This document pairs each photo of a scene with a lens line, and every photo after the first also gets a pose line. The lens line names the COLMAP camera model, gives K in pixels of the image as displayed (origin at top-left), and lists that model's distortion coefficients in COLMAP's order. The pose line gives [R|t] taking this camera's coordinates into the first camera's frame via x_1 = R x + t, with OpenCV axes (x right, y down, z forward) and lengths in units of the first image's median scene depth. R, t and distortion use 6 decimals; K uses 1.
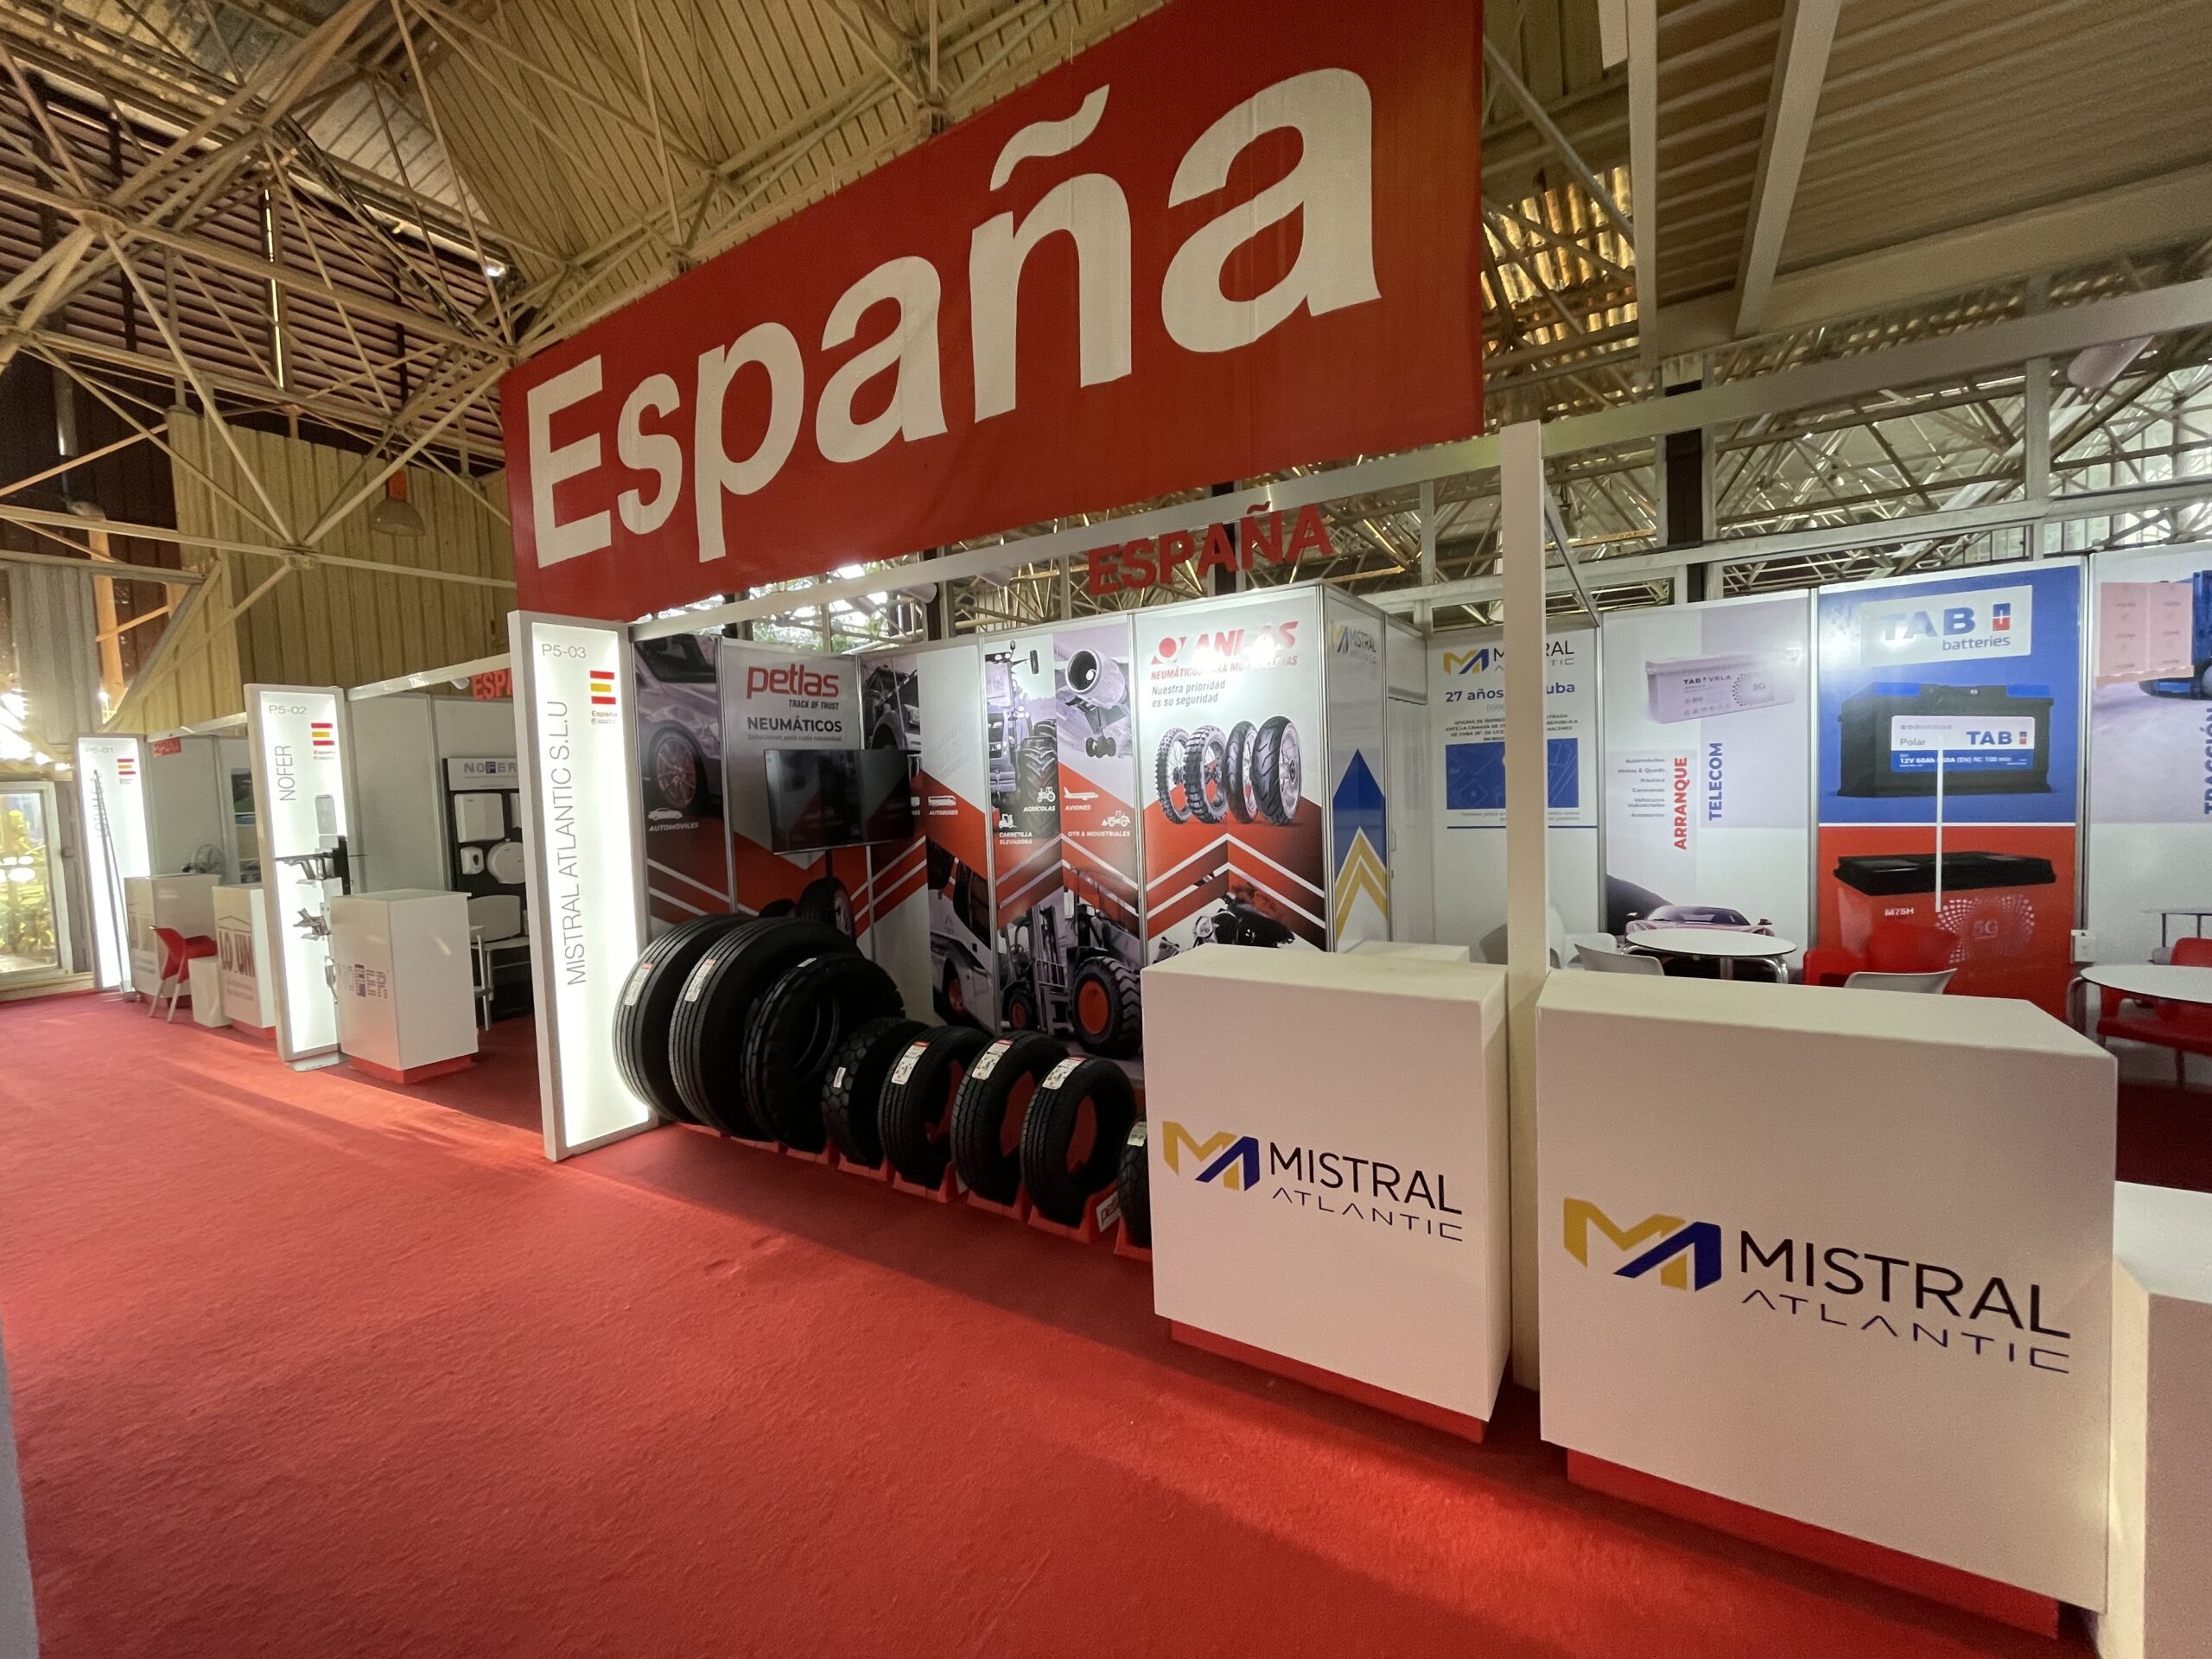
lens RADIAL K [[893.6, 0, 1106.0], [0, 893.6, 825.6], [0, 0, 1]] dist [-0.002530, 0.000379]
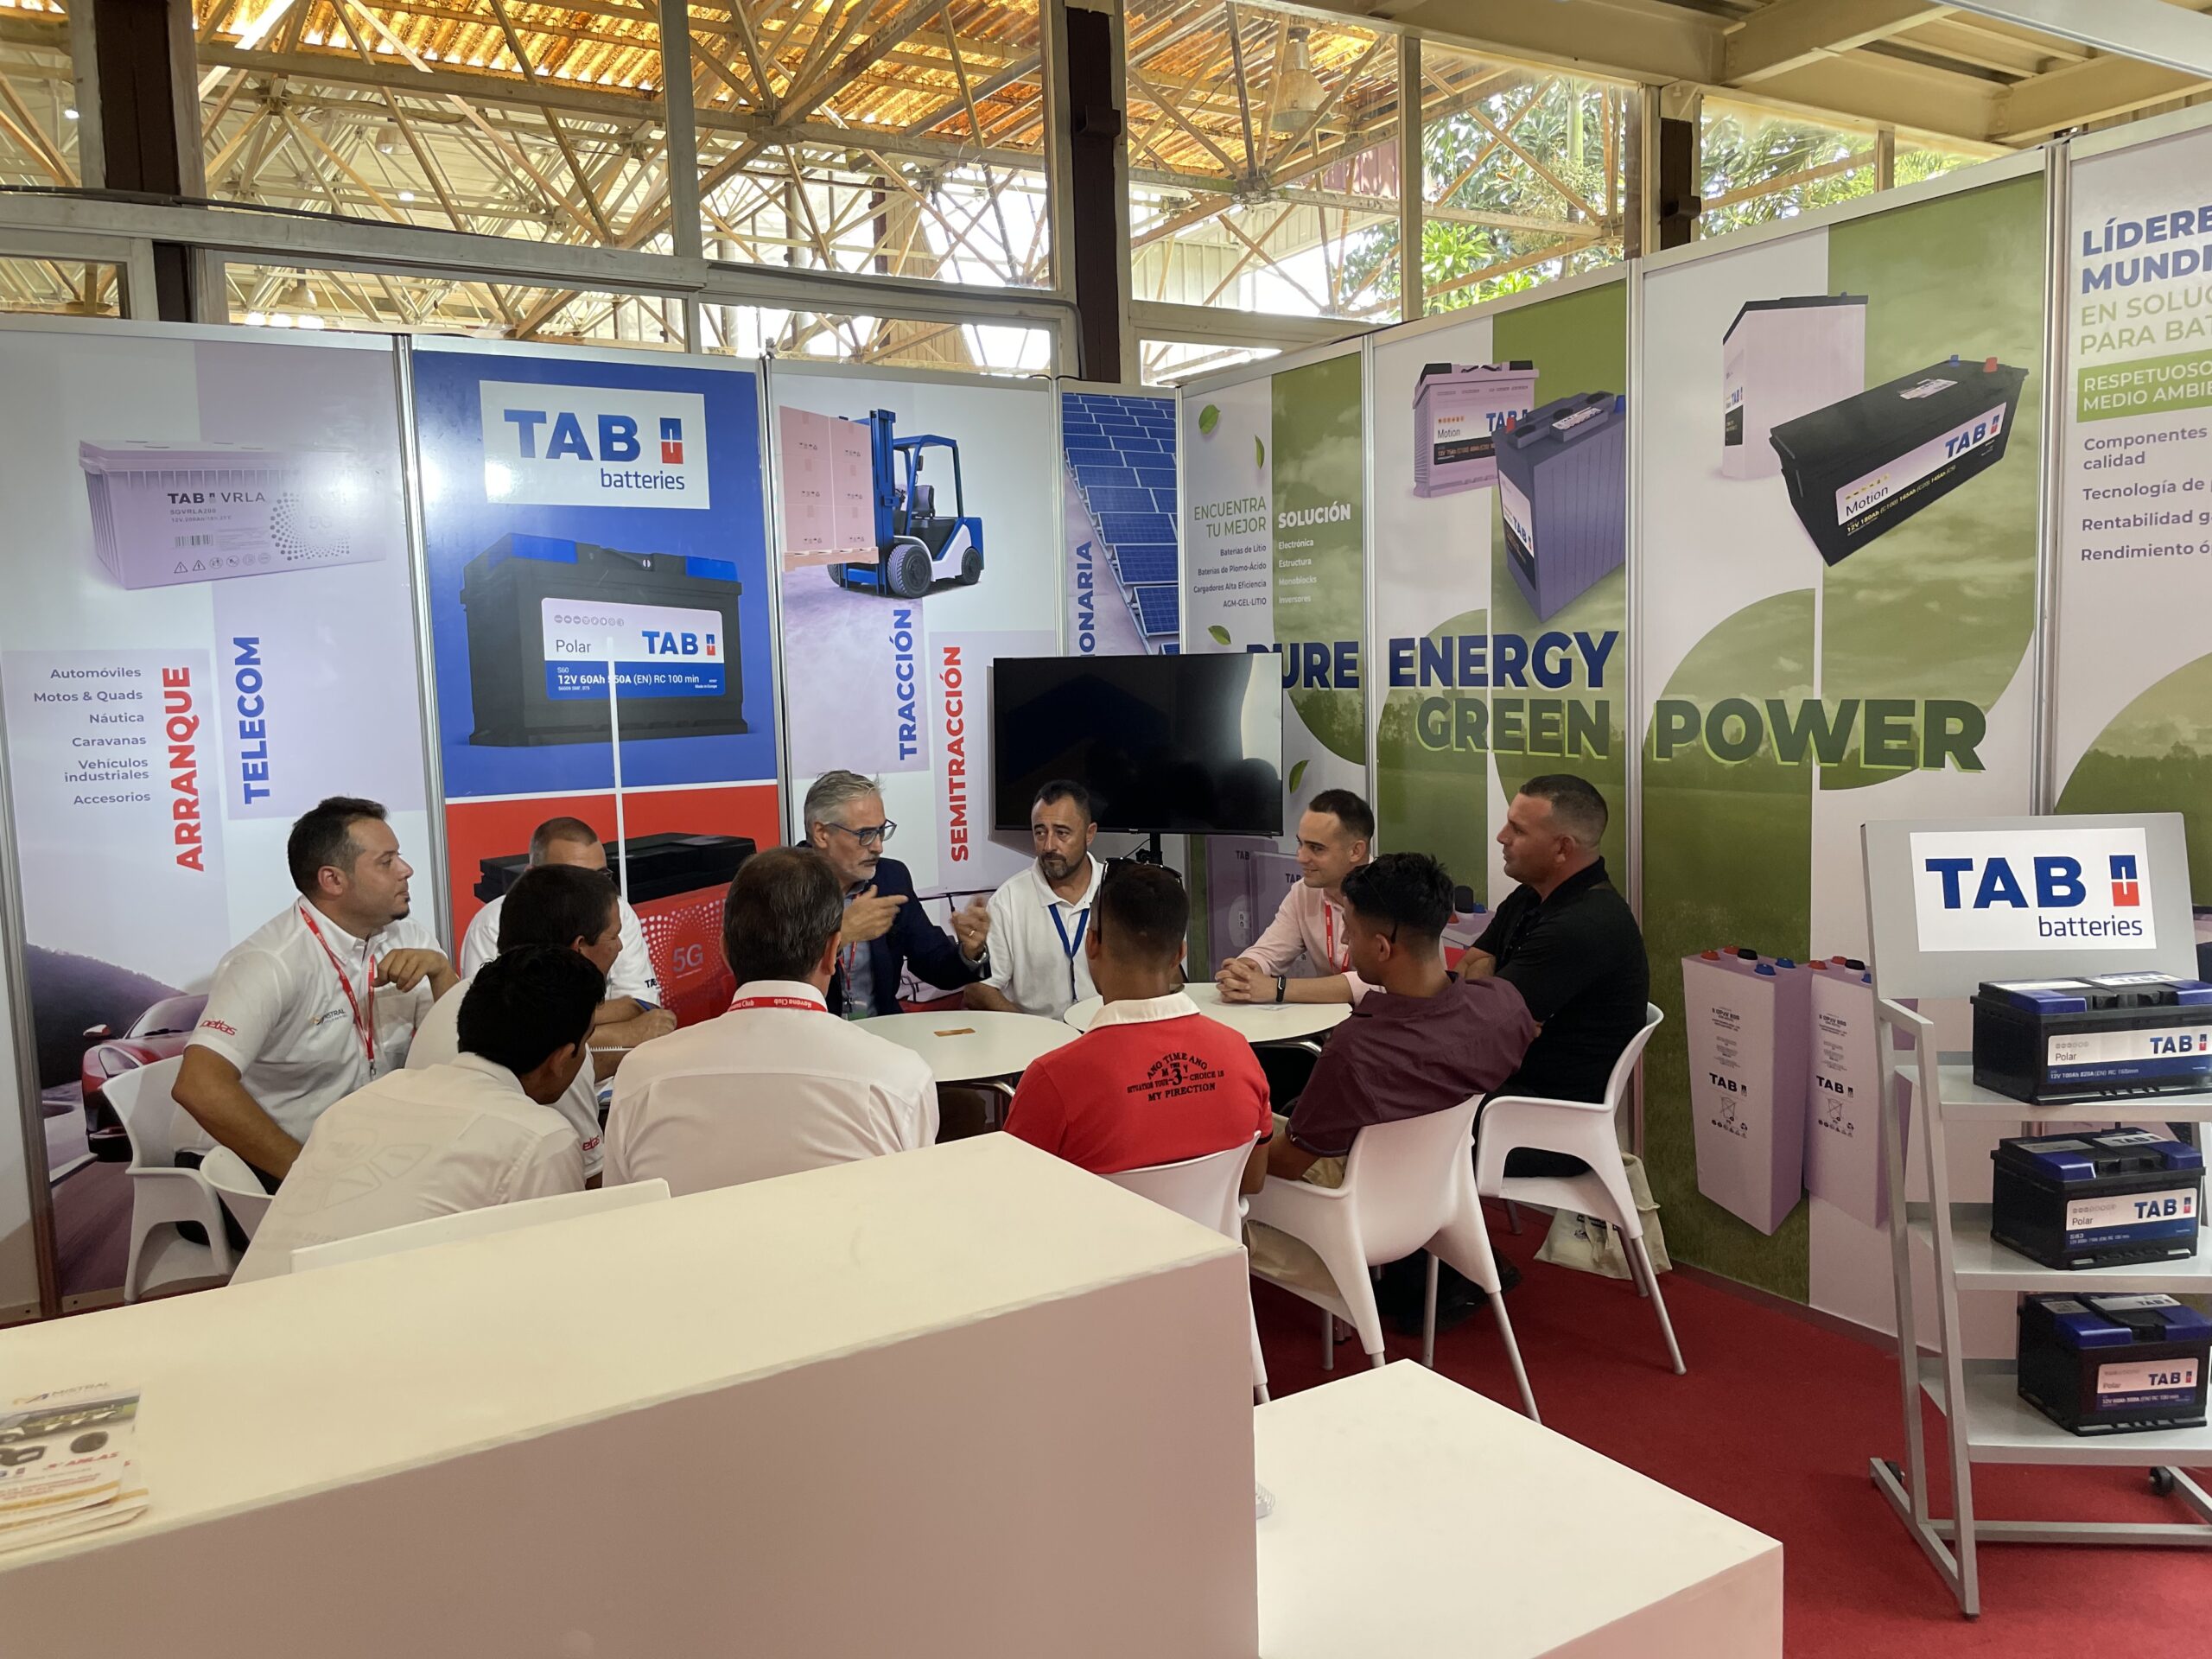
lens RADIAL K [[1680.7, 0, 1082.1], [0, 1680.7, 839.4], [0, 0, 1]] dist [0.084083, -0.120155]
pose [[0.466761, -0.066439, 0.881884, 0.105599], [0.059725, 0.997266, 0.043520, 0.000239], [-0.882364, 0.032358, 0.469453, 0.221008]]
